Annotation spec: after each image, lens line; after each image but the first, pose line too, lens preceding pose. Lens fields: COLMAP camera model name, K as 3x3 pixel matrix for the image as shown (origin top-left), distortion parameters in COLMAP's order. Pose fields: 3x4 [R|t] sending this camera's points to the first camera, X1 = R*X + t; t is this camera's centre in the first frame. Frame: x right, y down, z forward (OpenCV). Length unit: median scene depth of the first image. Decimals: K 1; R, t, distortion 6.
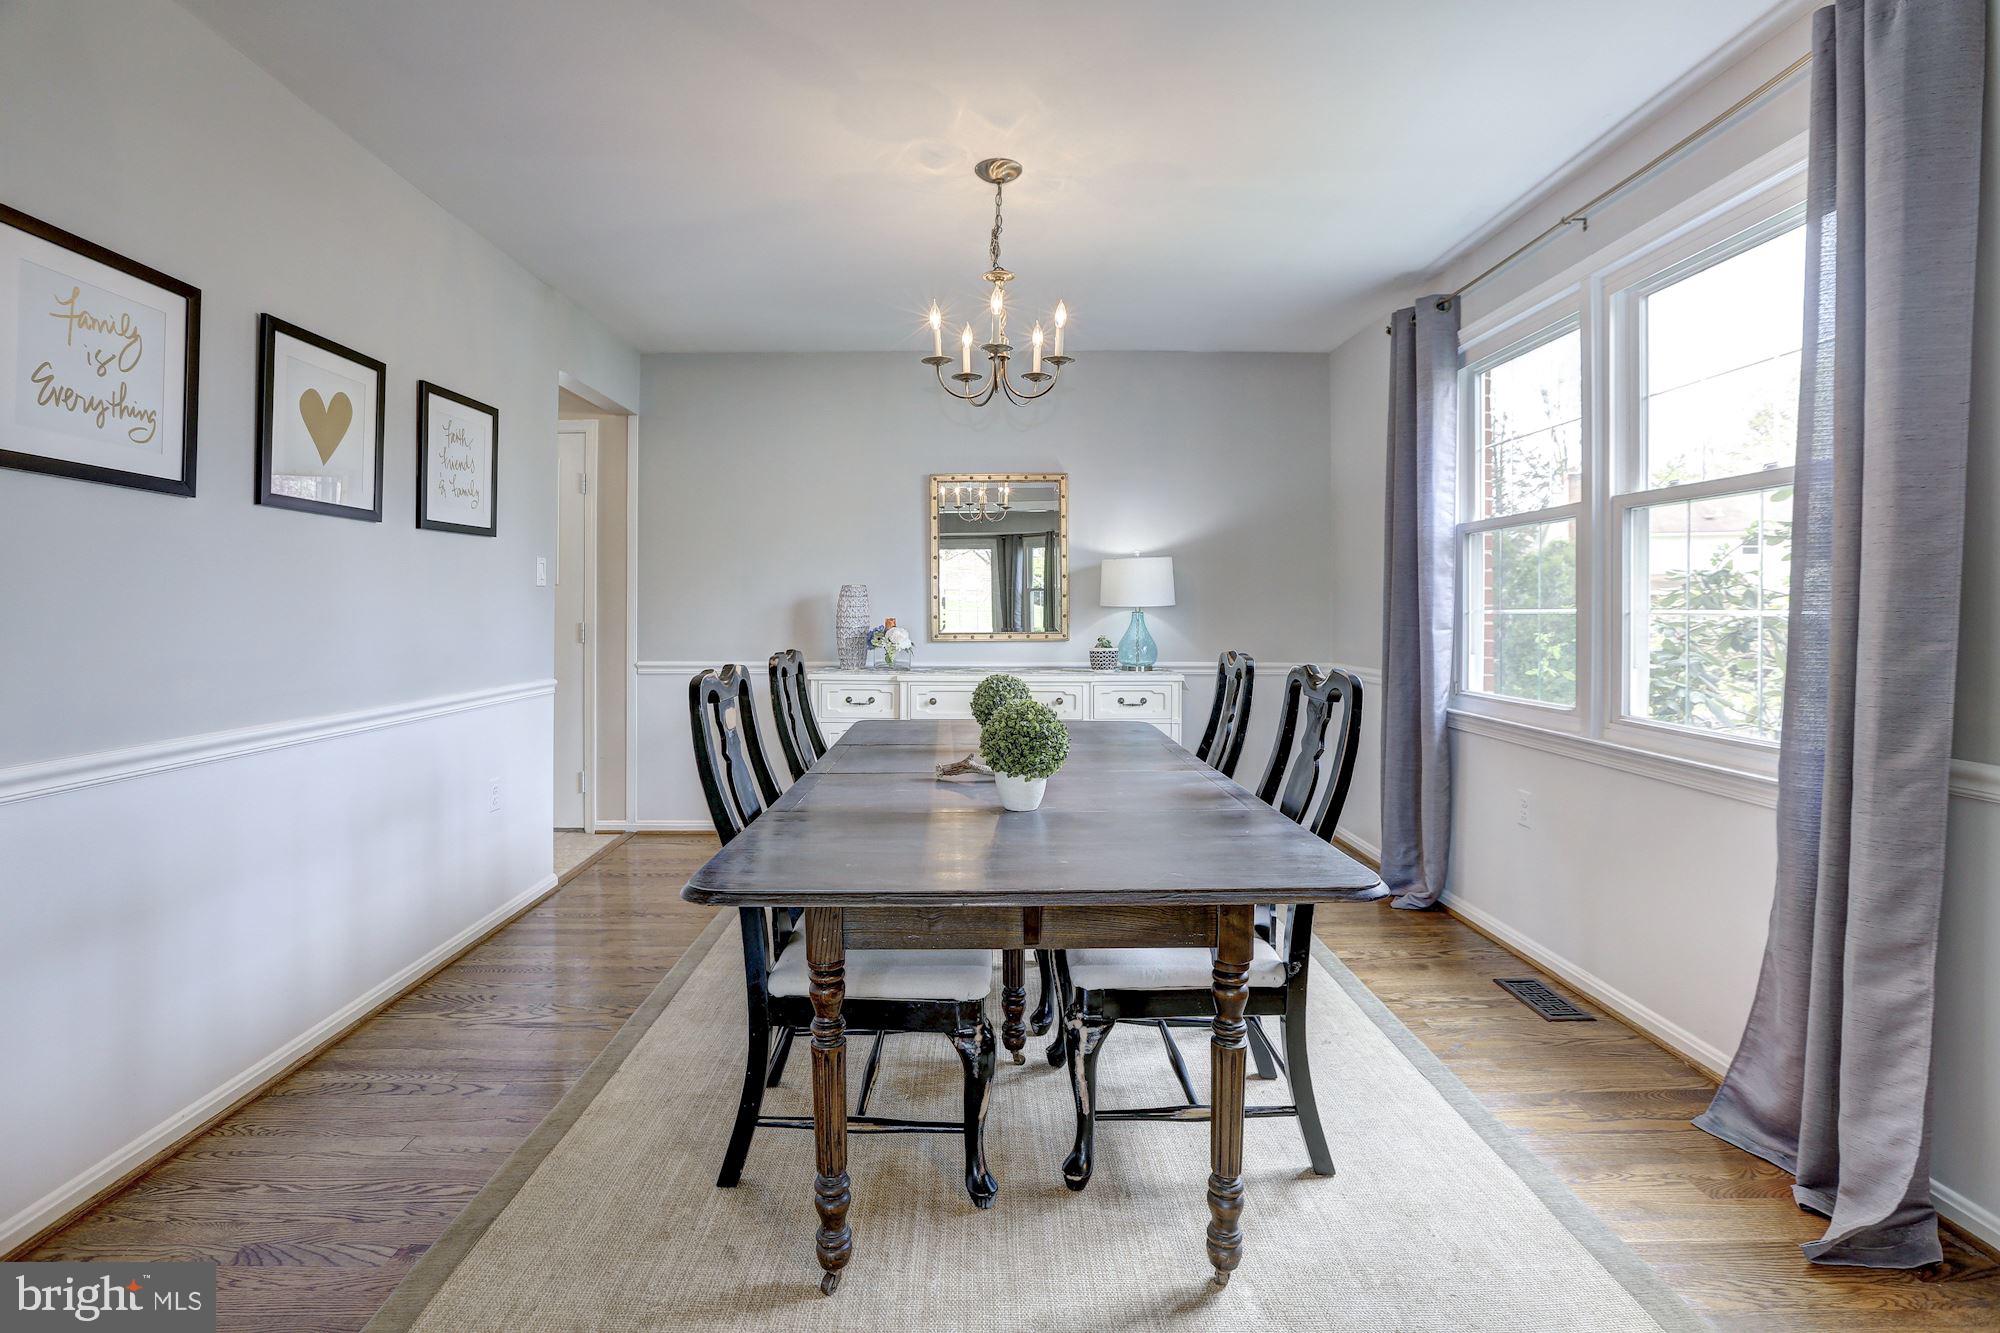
lens RADIAL K [[916.5, 0, 1003.9], [0, 916.5, 608.6], [0, 0, 1]] dist [-0.051804, 0.015016]
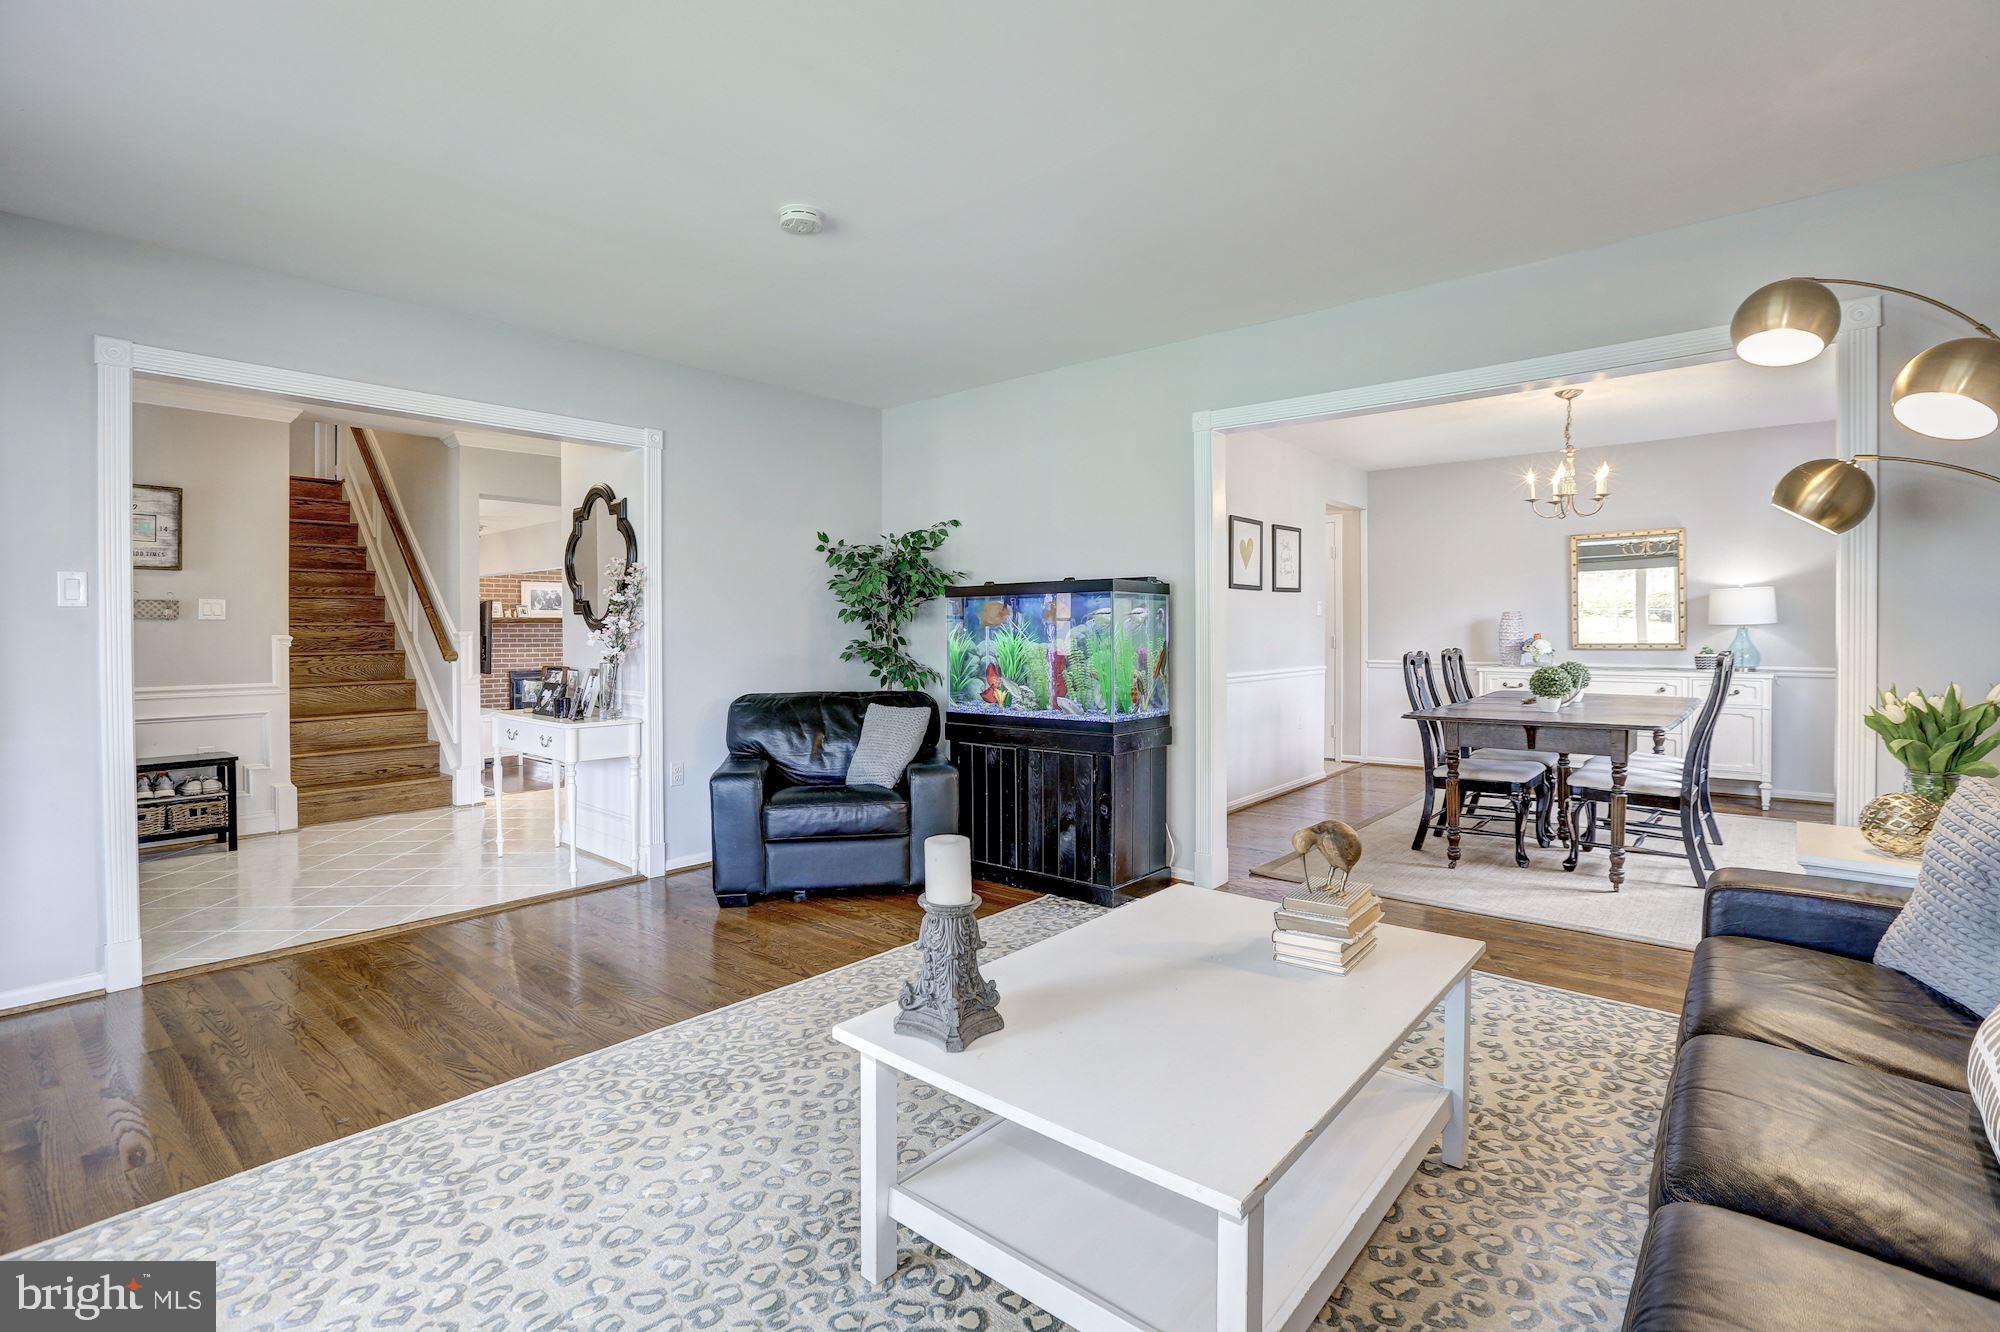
lens RADIAL K [[941.0, 0, 989.3], [0, 941.0, 643.3], [0, 0, 1]] dist [-0.022478, -0.000126]
pose [[0.737691, 0.003967, -0.675127, 0.350122], [0.005459, 0.999915, 0.011840, 0.005654], [0.675116, -0.012420, 0.737607, -1.052533]]
